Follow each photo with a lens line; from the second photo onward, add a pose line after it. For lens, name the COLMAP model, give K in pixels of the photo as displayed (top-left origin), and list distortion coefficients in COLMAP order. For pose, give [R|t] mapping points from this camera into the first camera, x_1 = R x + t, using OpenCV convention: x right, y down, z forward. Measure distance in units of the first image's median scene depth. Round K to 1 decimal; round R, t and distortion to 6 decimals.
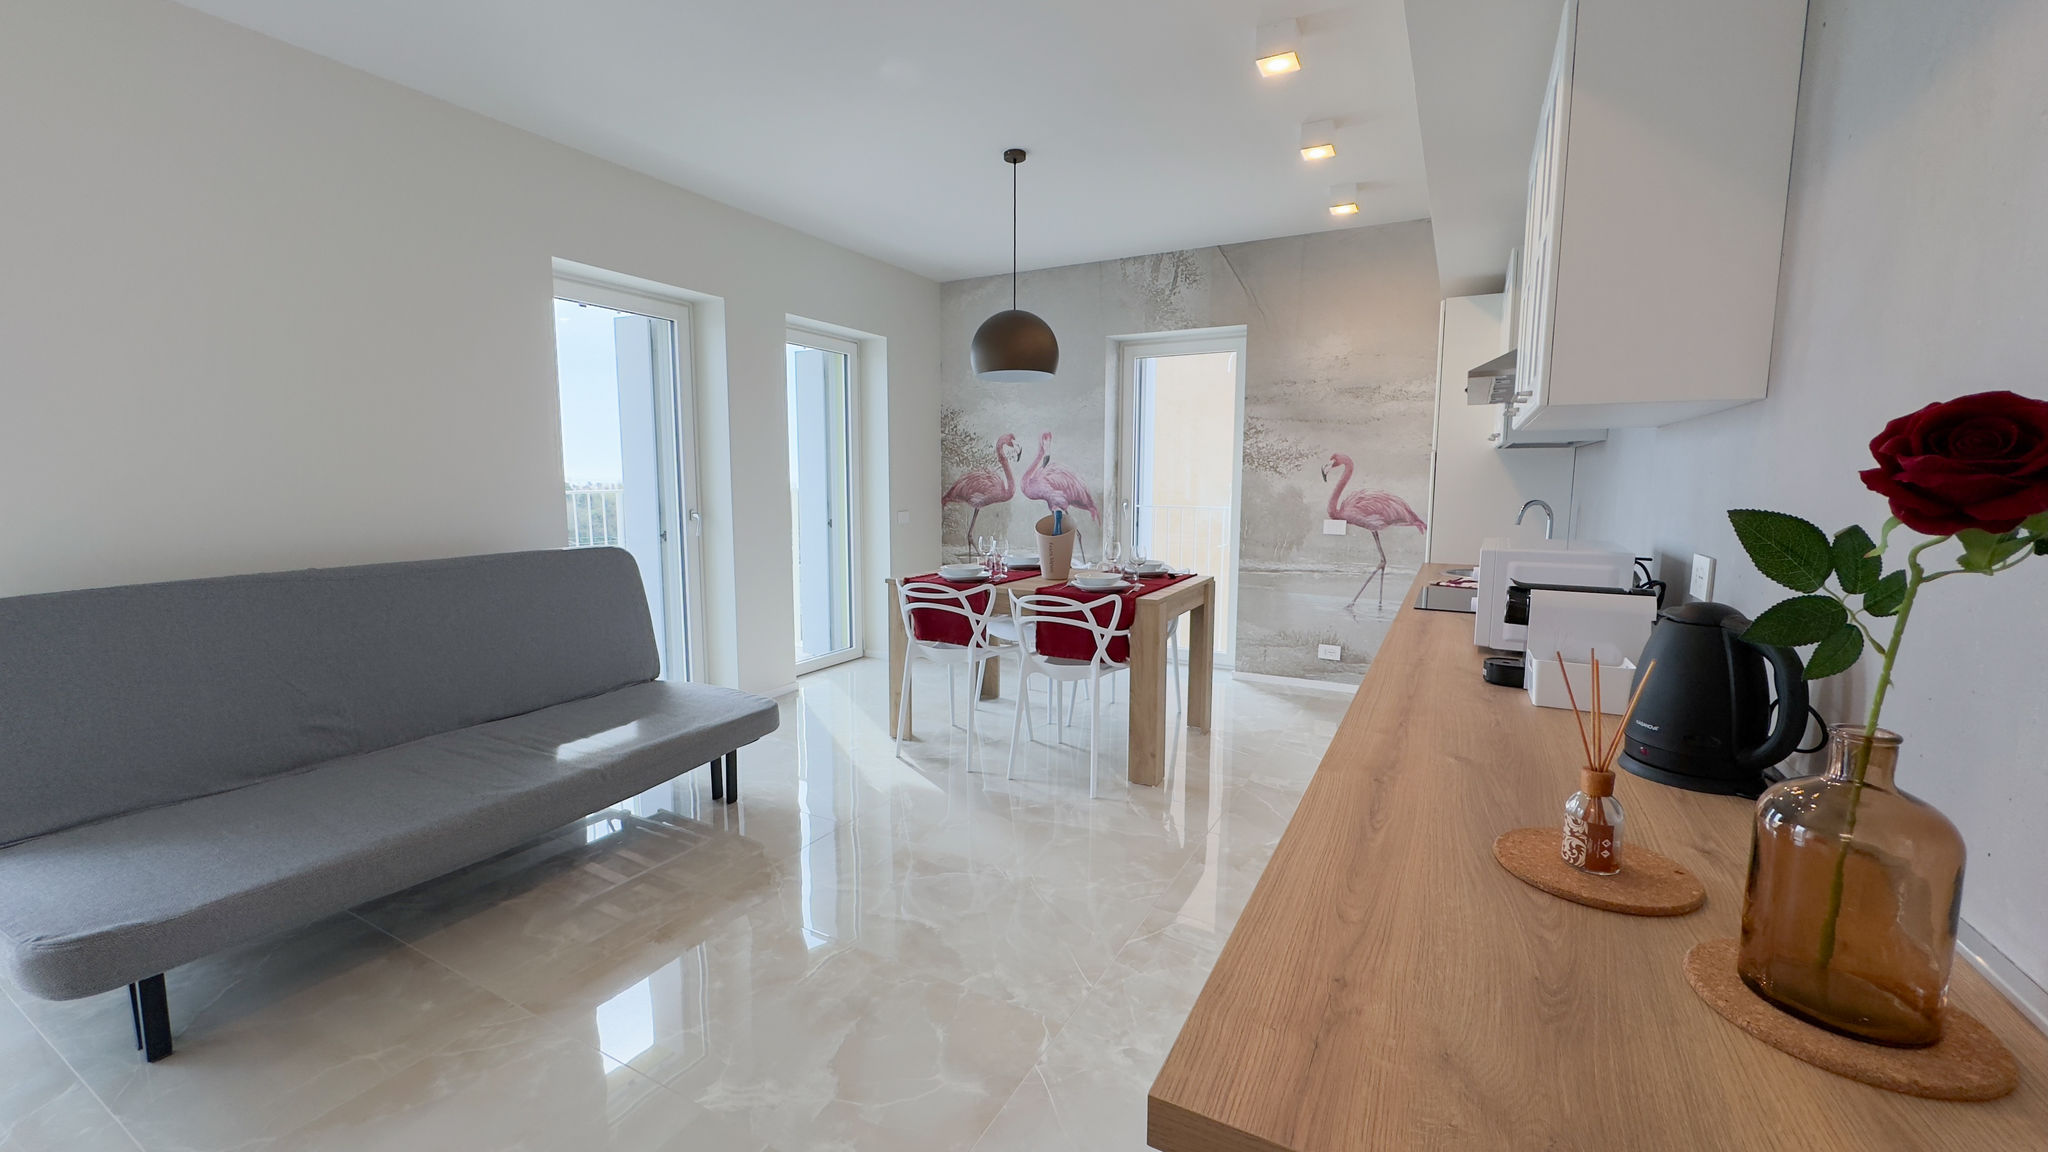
lens RADIAL K [[815.3, 0, 1022.6], [0, 815.3, 570.6], [0, 0, 1]] dist [-0.002096, 0.000400]
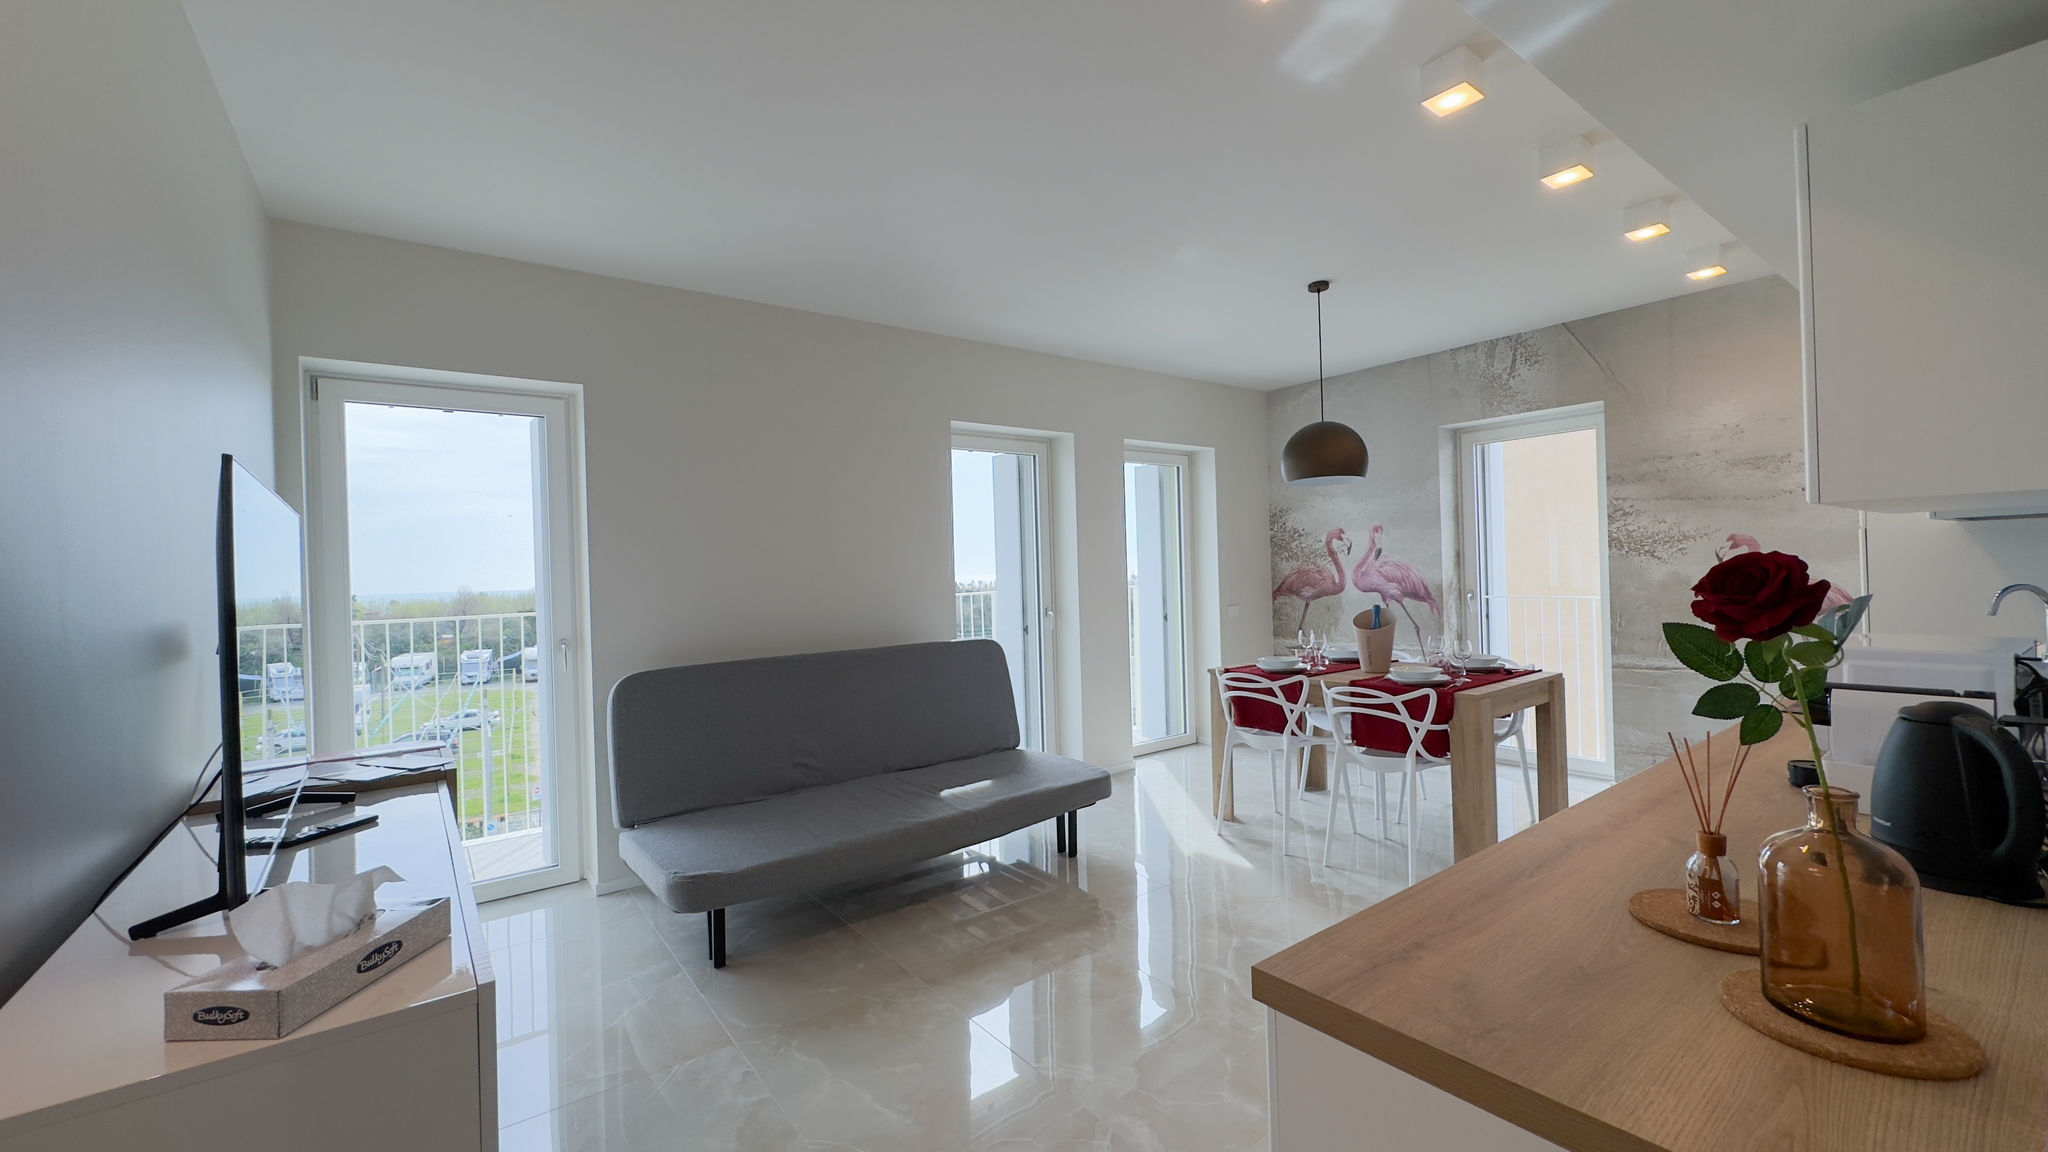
lens RADIAL K [[815.3, 0, 1018.8], [0, 815.3, 569.0], [0, 0, 1]] dist [-0.002096, 0.000400]
pose [[0.908548, -0.032181, -0.416538, 0.053022], [-0.015415, 0.993768, -0.110399, 0.001307], [0.417495, 0.106724, 0.902390, -0.097880]]
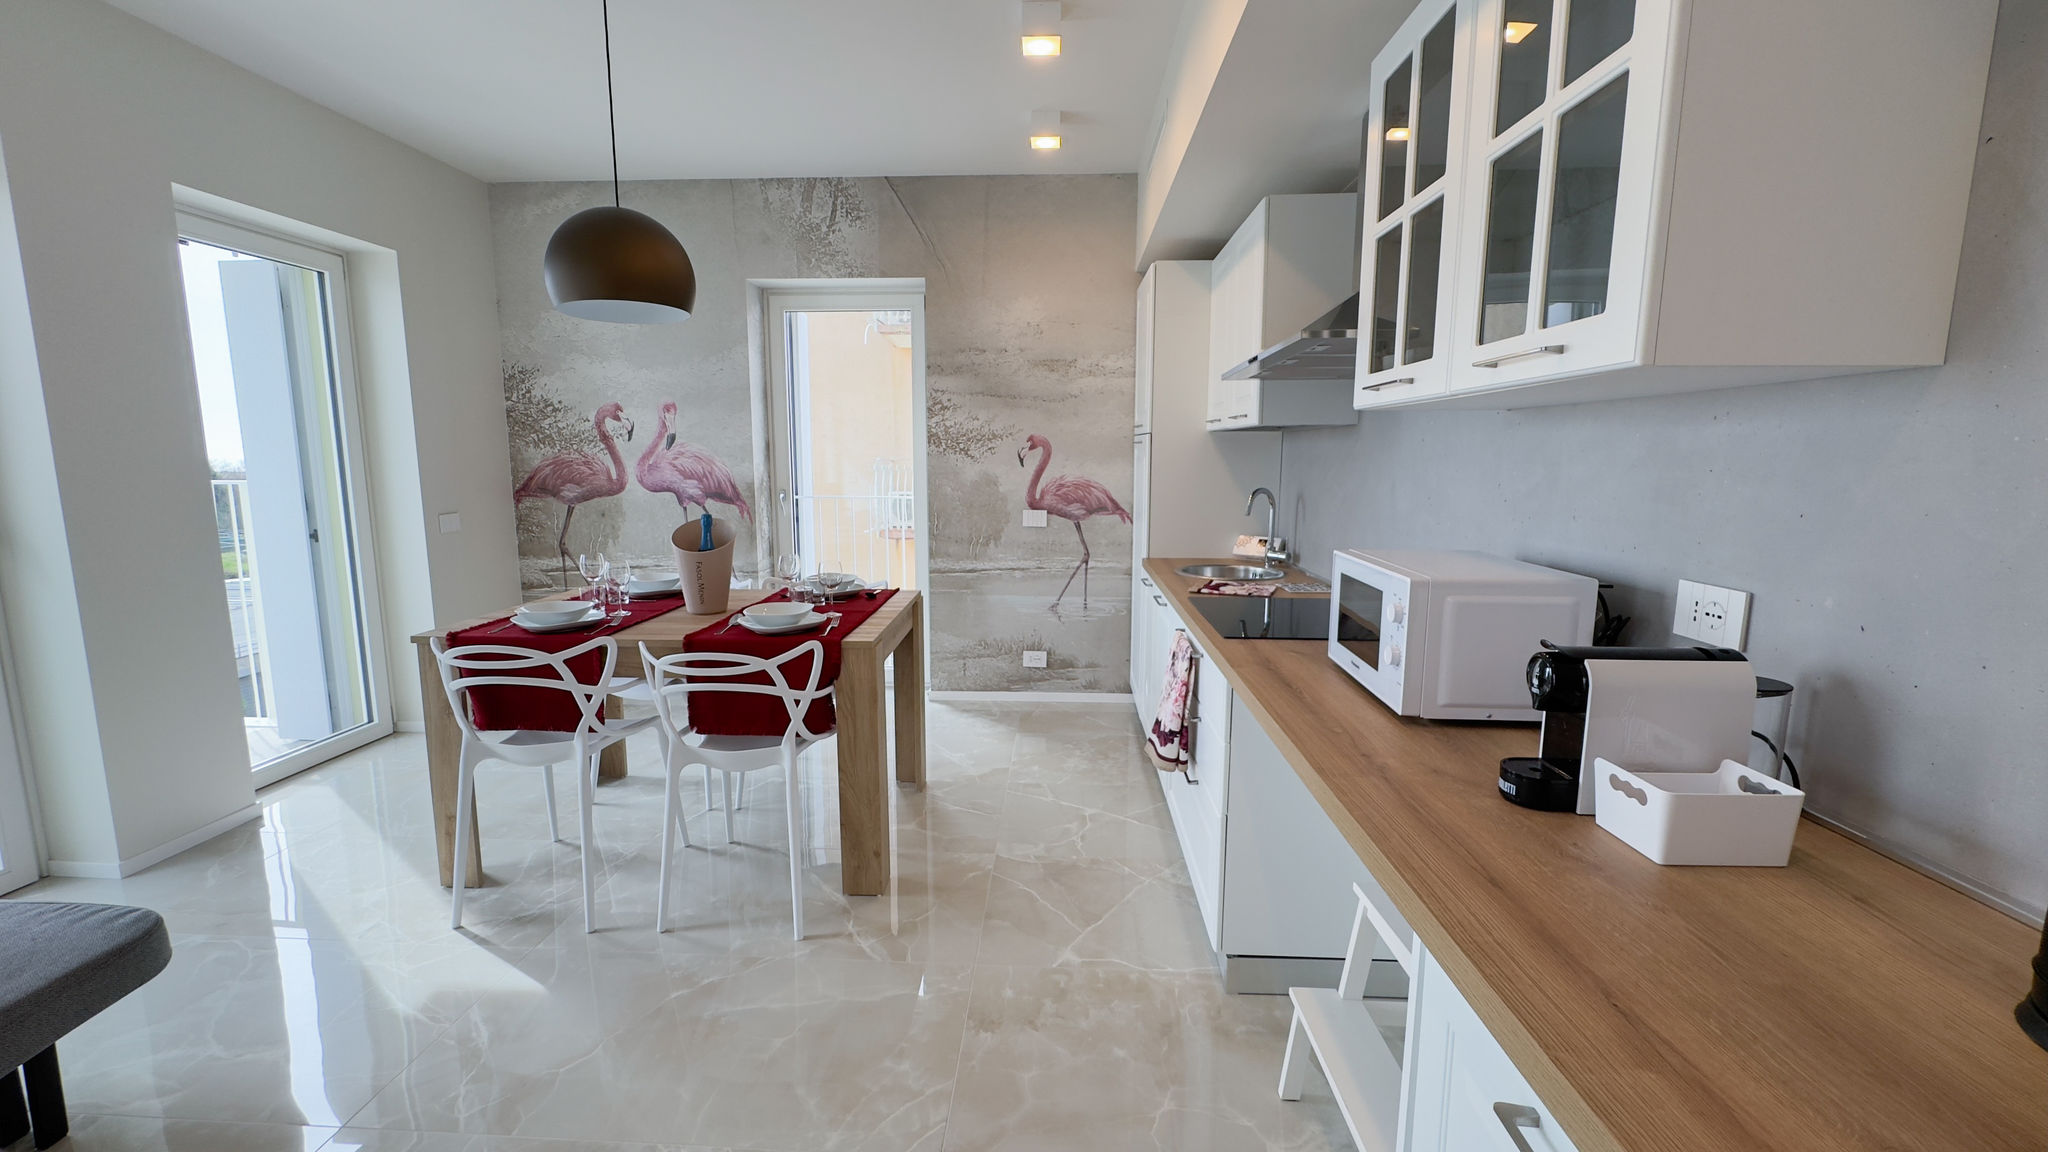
lens RADIAL K [[815.3, 0, 1021.8], [0, 815.3, 572.5], [0, 0, 1]] dist [-0.002096, 0.000400]
pose [[0.900029, -0.064208, 0.431074, -0.014026], [0.051902, 0.997840, 0.040261, -0.031601], [-0.432728, -0.013862, 0.901418, 0.212335]]
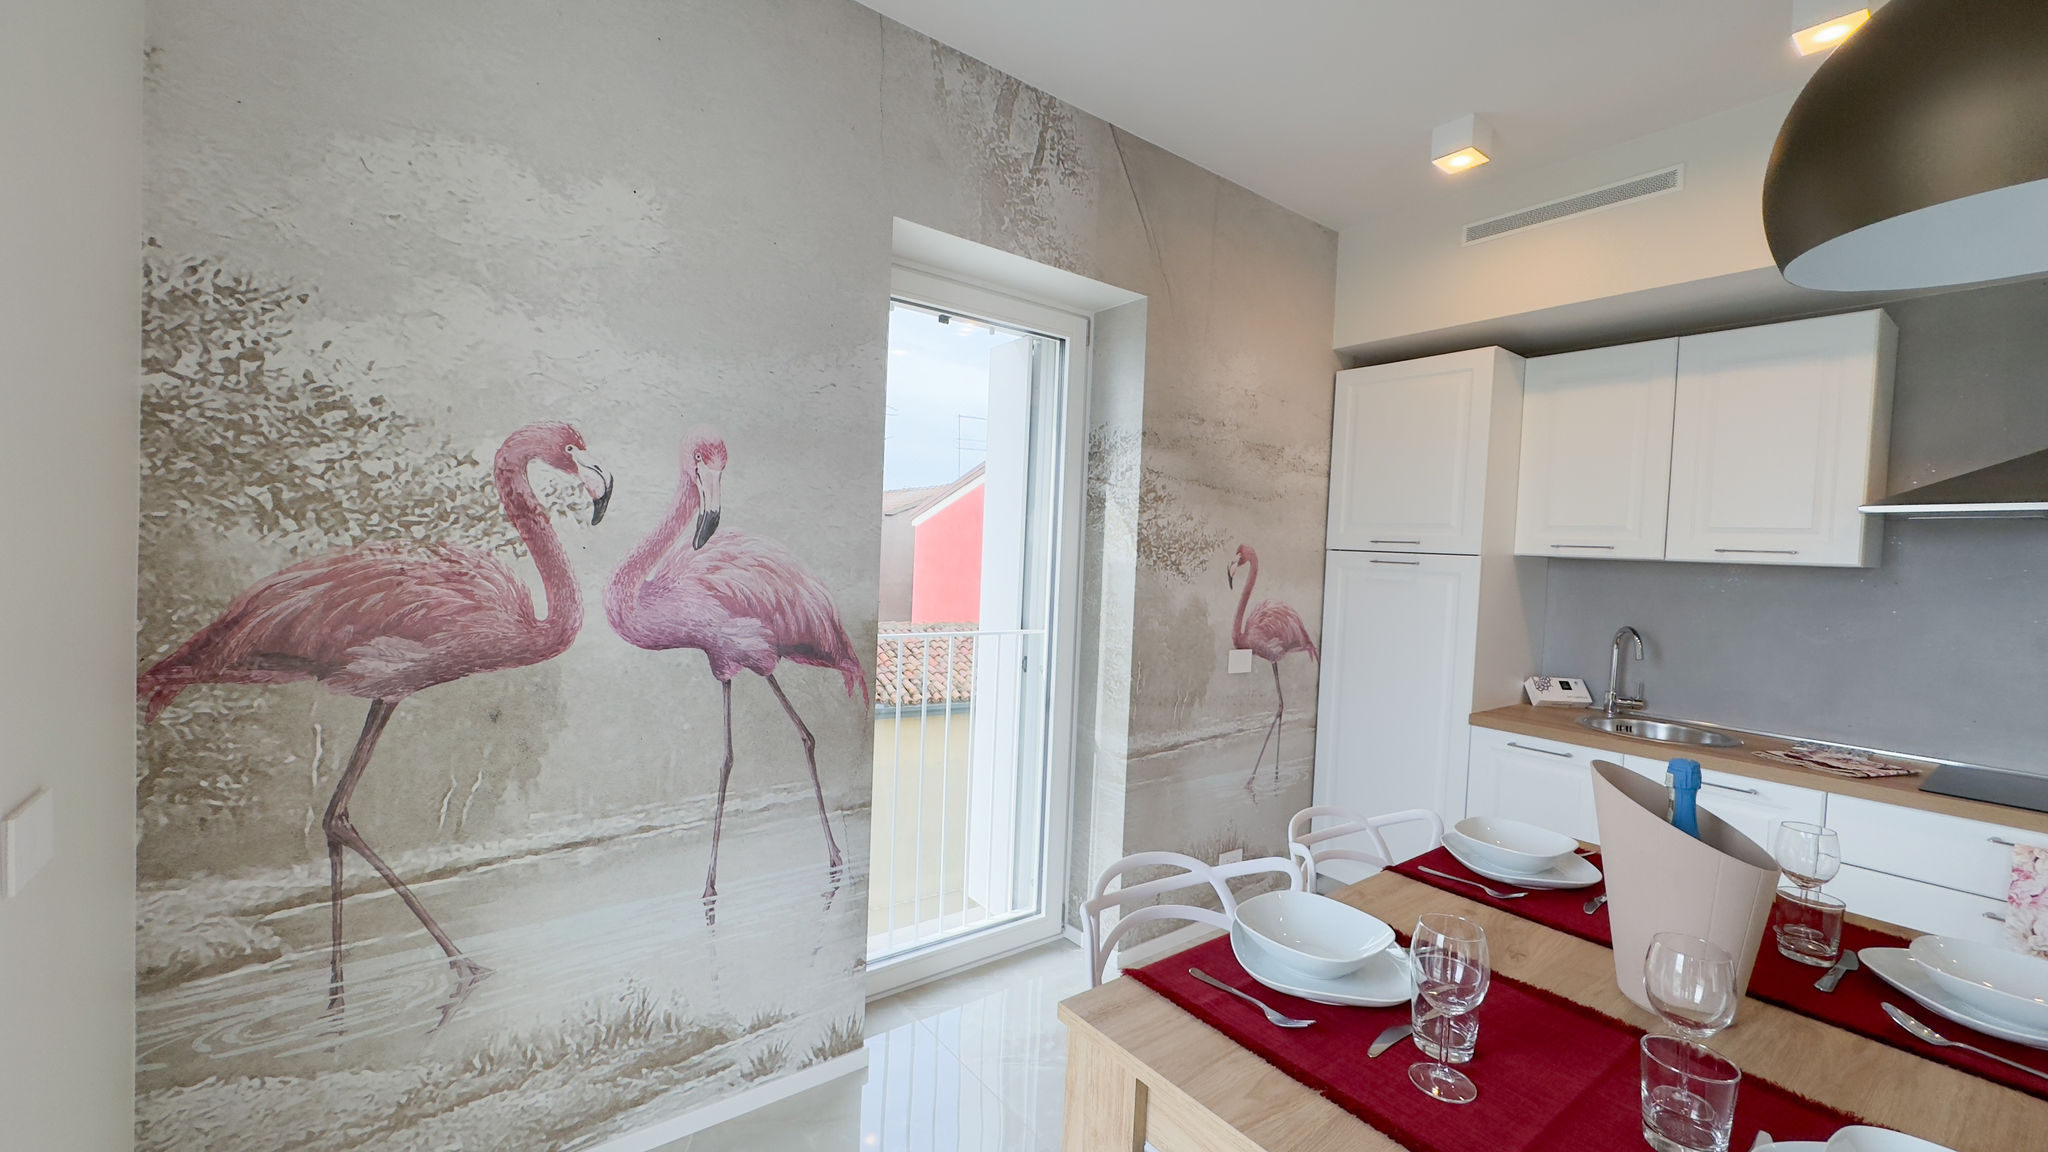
lens RADIAL K [[815.3, 0, 1020.2], [0, 815.3, 571.3], [0, 0, 1]] dist [-0.002096, 0.000400]
pose [[0.412271, -0.012057, 0.910982, -0.256516], [0.065703, 0.997702, -0.016530, -0.124650], [-0.908689, 0.066669, 0.412116, 0.905277]]
